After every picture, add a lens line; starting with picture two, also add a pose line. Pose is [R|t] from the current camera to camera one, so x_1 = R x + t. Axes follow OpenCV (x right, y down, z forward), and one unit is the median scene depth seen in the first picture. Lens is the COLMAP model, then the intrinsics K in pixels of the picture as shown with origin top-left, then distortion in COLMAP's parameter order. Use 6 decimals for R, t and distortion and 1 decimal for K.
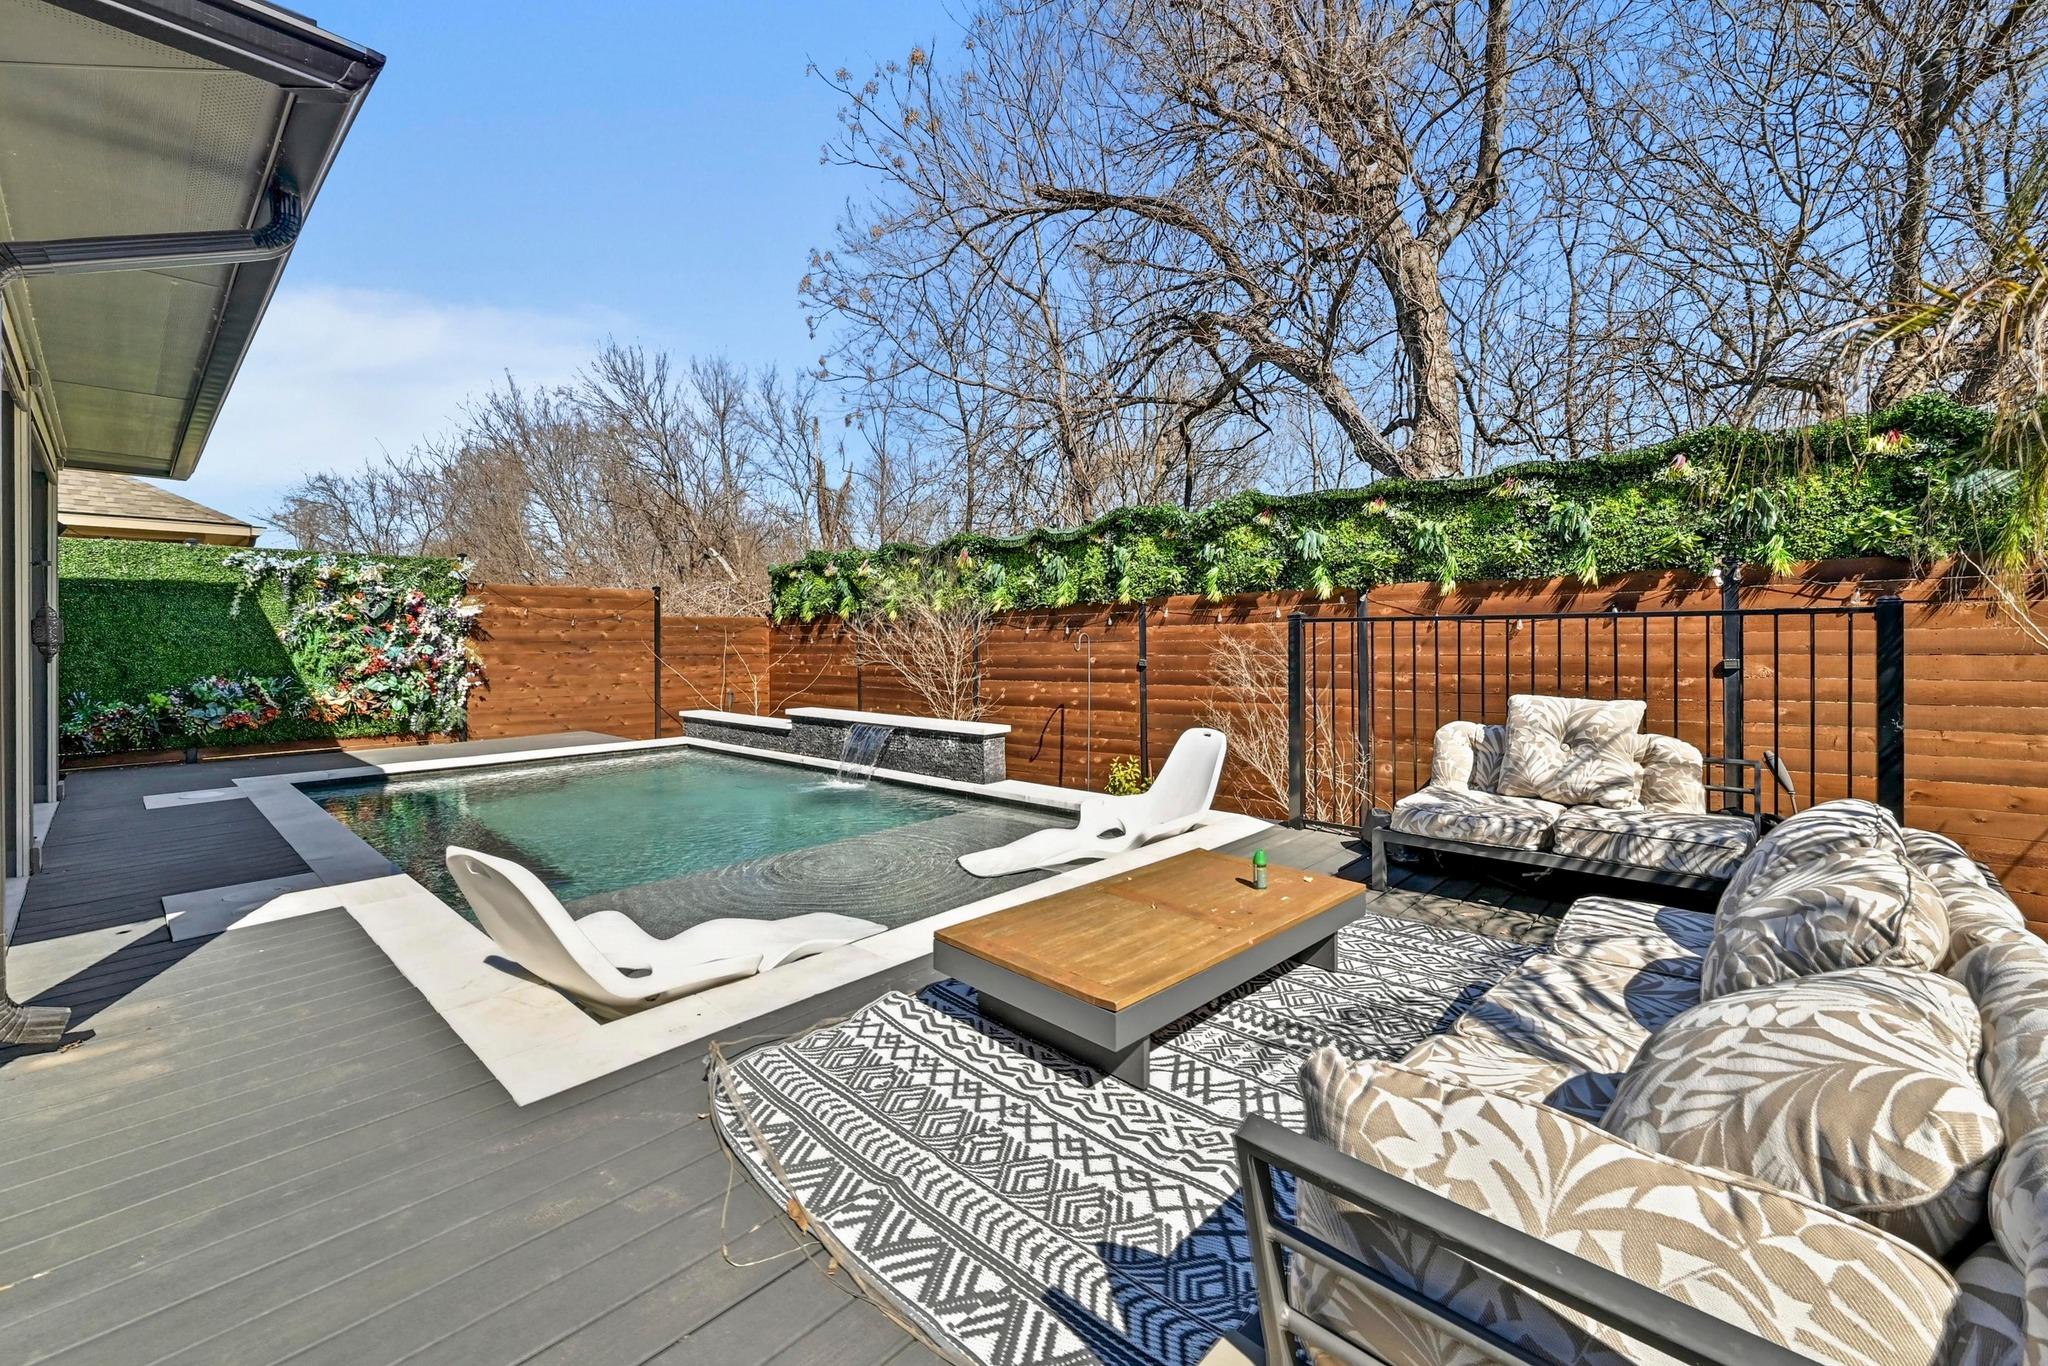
lens RADIAL K [[834.4, 0, 1017.7], [0, 834.4, 646.2], [0, 0, 1]] dist [0.000122, 0.000062]
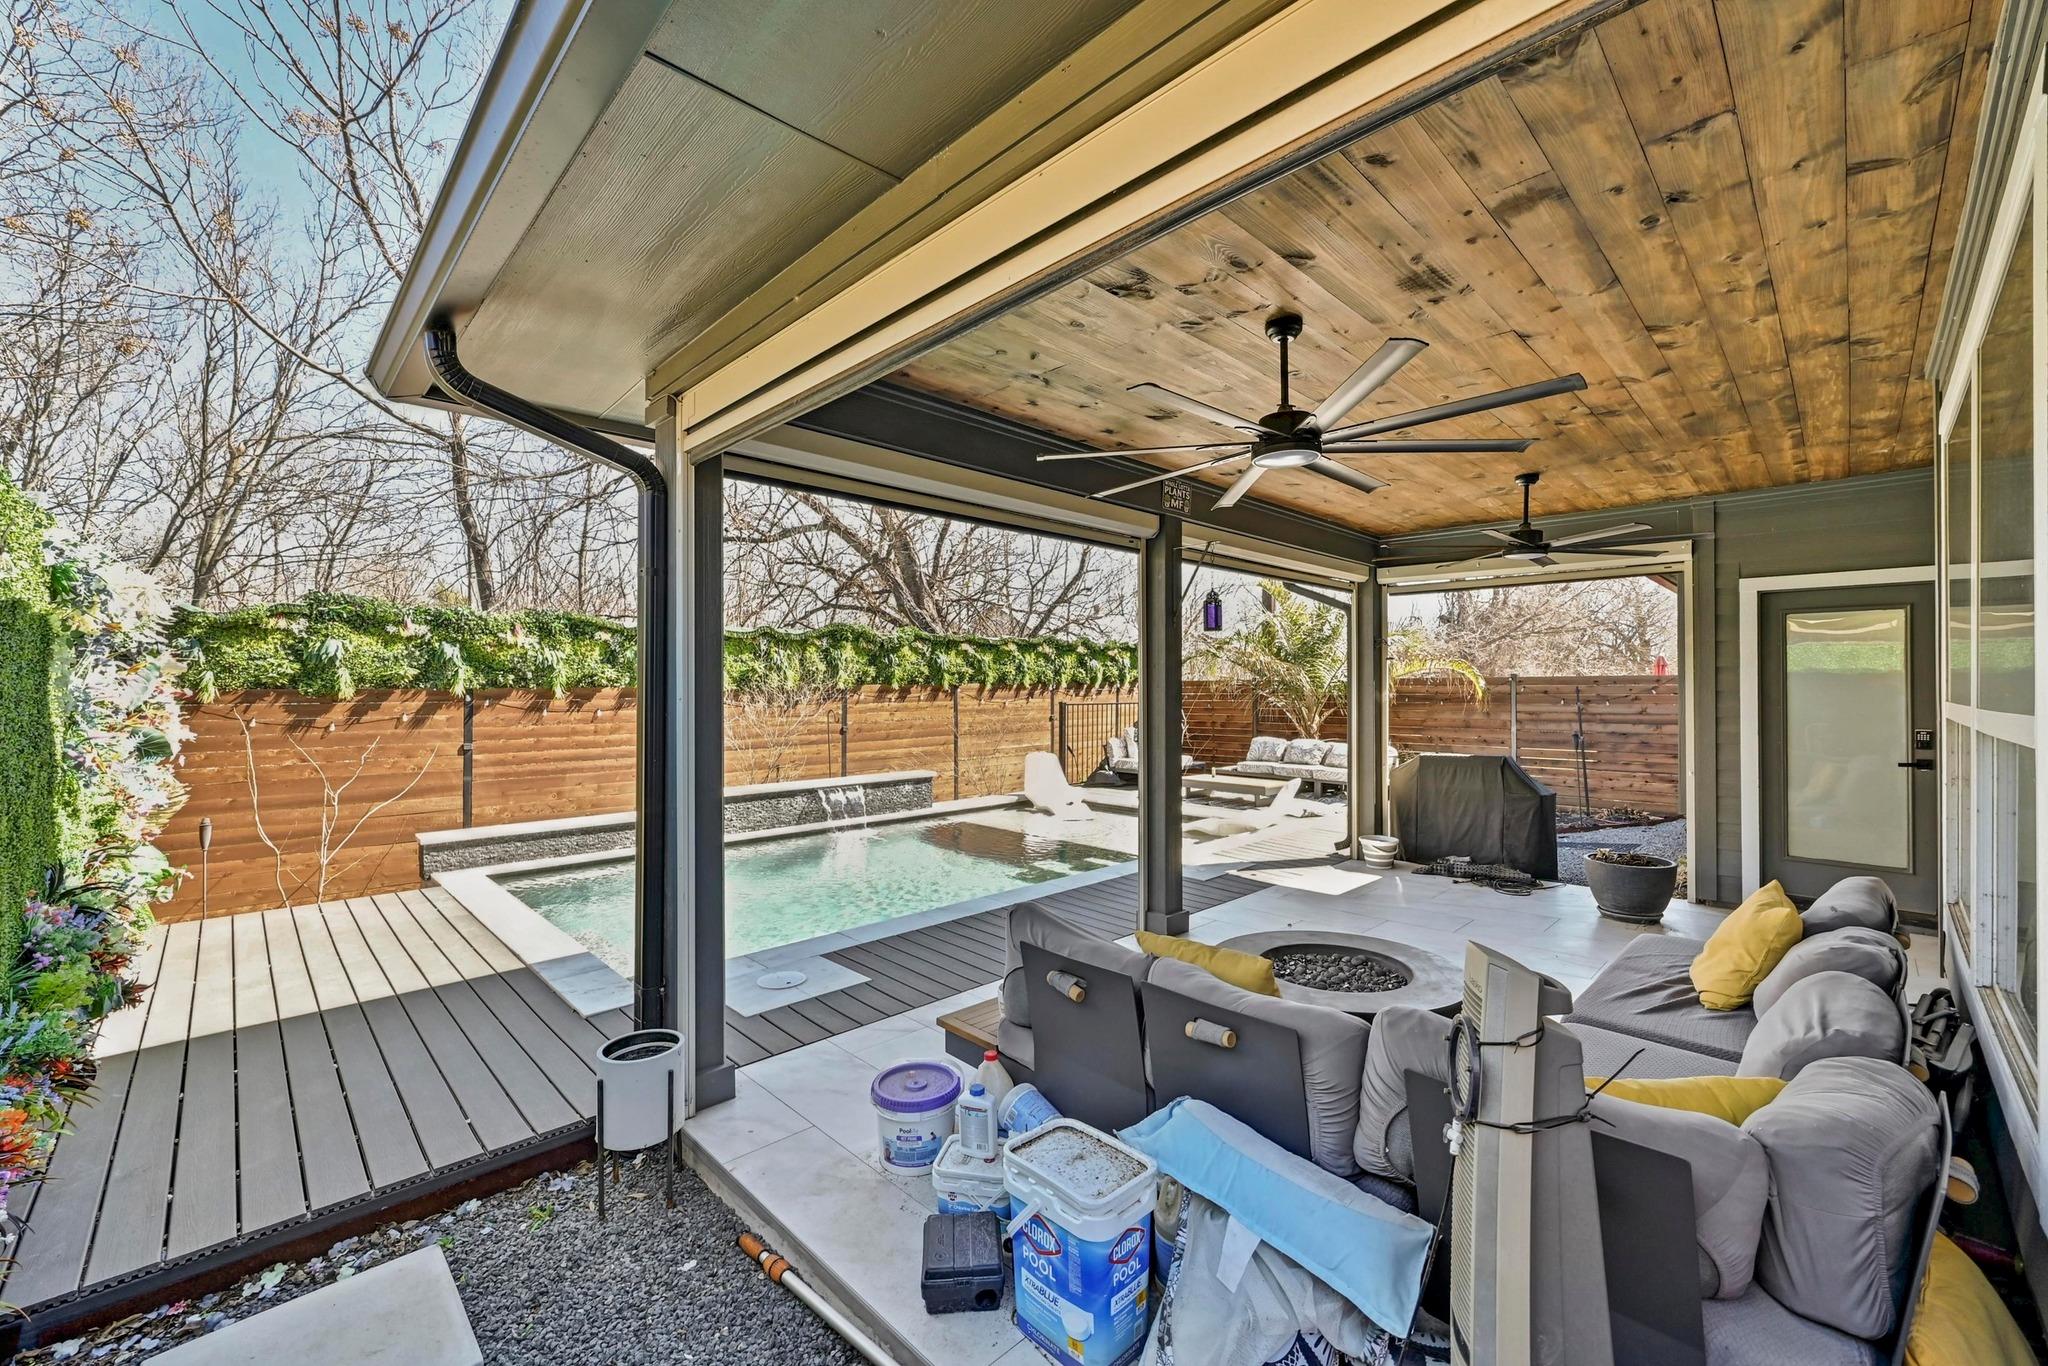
lens RADIAL K [[821.8, 0, 1024.0], [0, 821.8, 683.0], [0, 0, 1]] dist [0.000346, 0.000021]
pose [[0.049050, 0.004844, 0.998785, -1.178311], [0.006146, 0.999968, -0.005152, -0.046564], [-0.998777, 0.006391, 0.049019, 0.548445]]
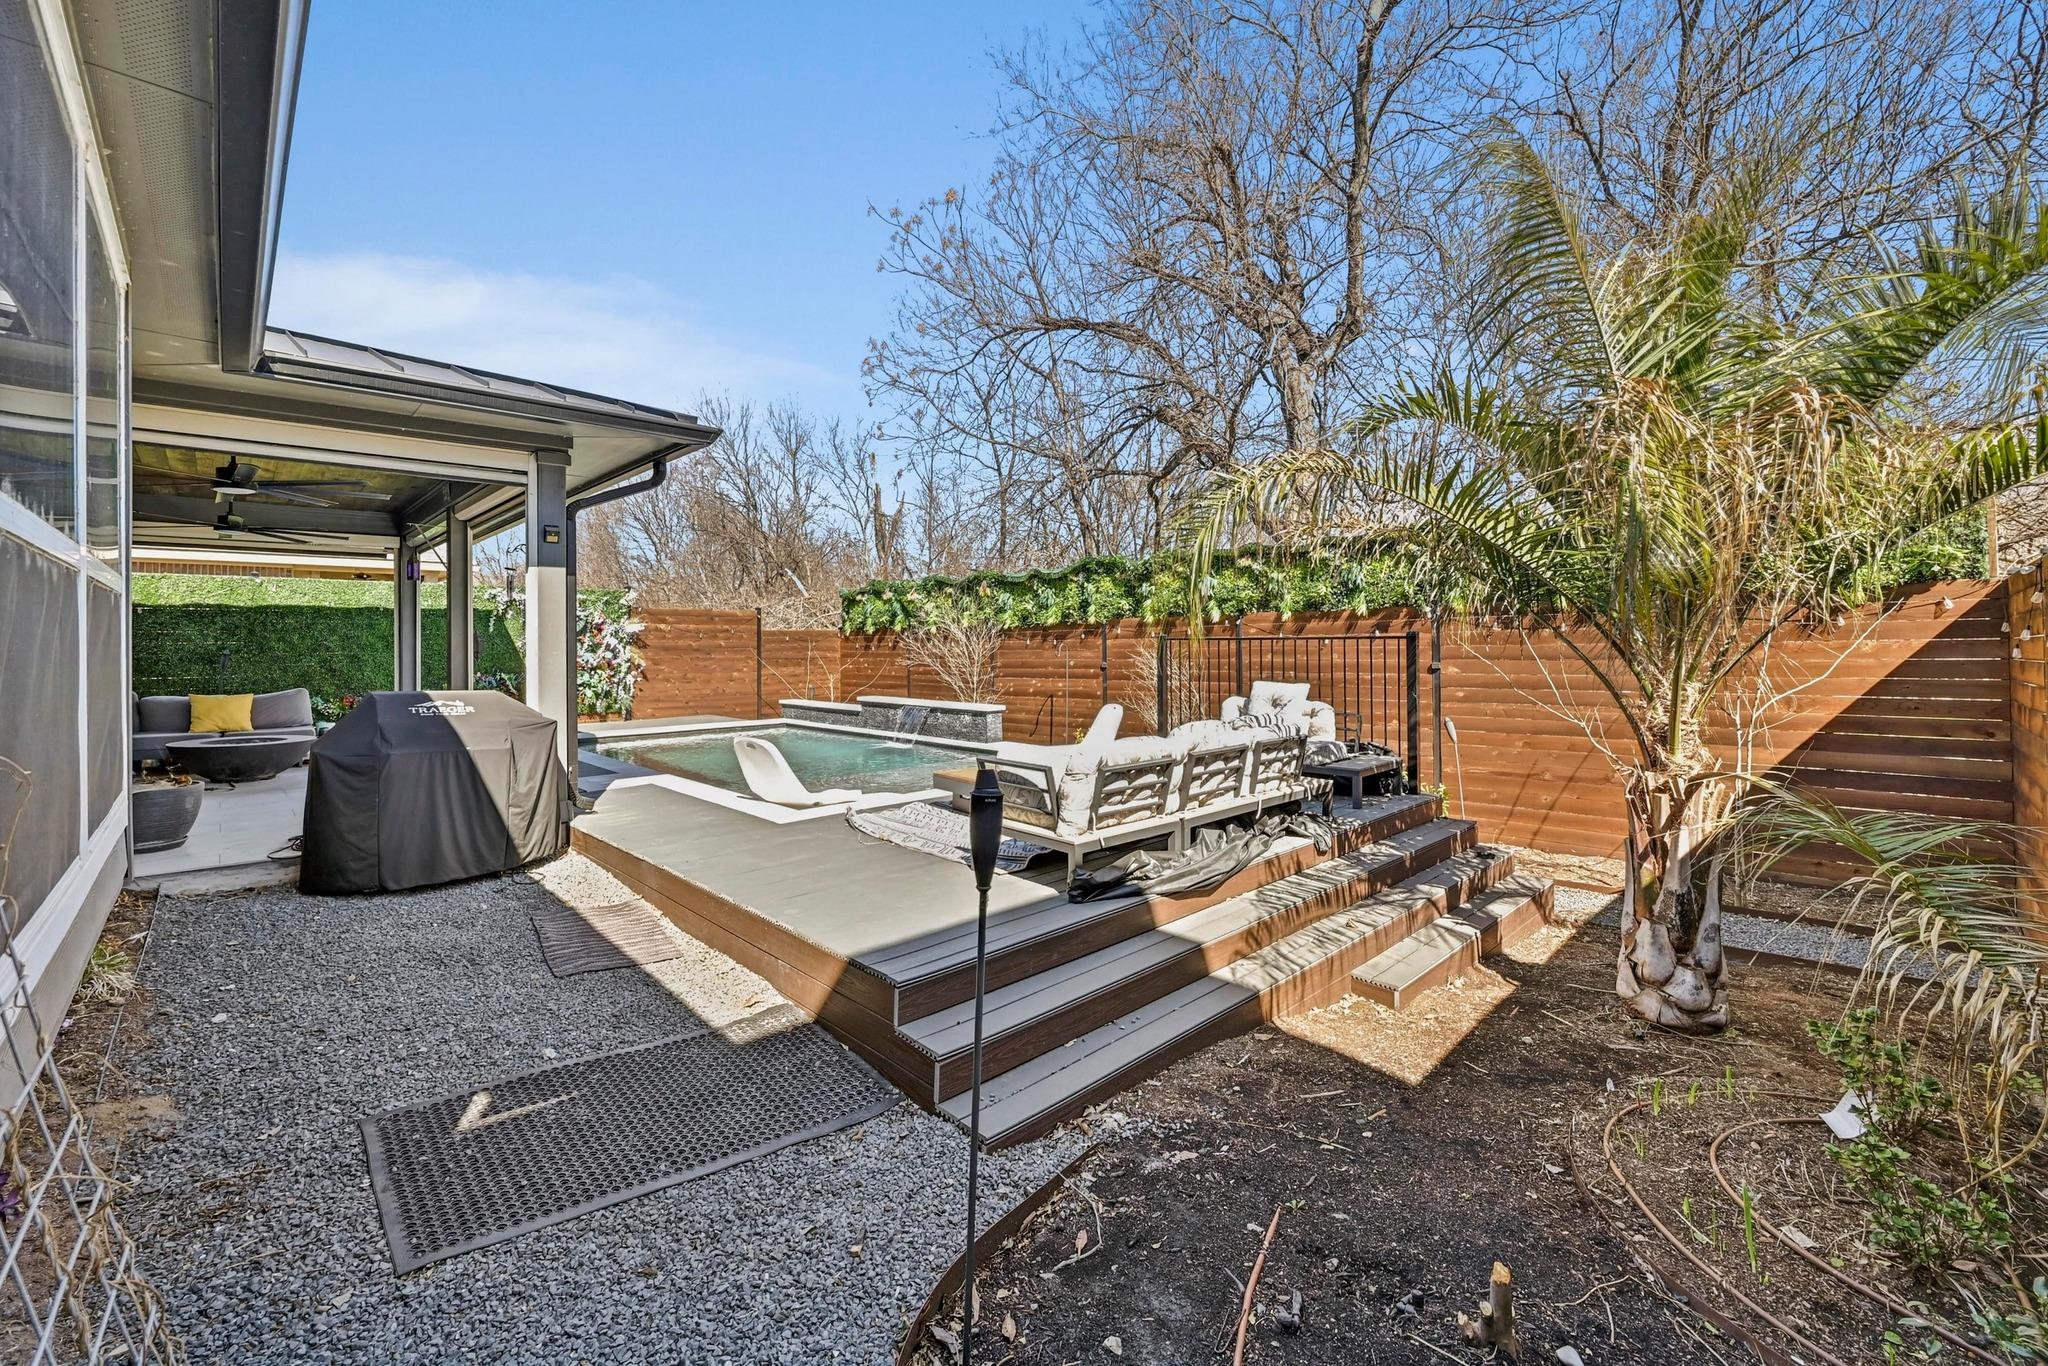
lens RADIAL K [[821.8, 0, 1024.0], [0, 821.8, 683.0], [0, 0, 1]] dist [0.000346, 0.000021]
pose [[0.998547, 0.003716, -0.053768, 0.080229], [-0.001643, 0.999255, 0.038551, -0.003250], [0.053871, -0.038407, 0.997809, -0.374057]]
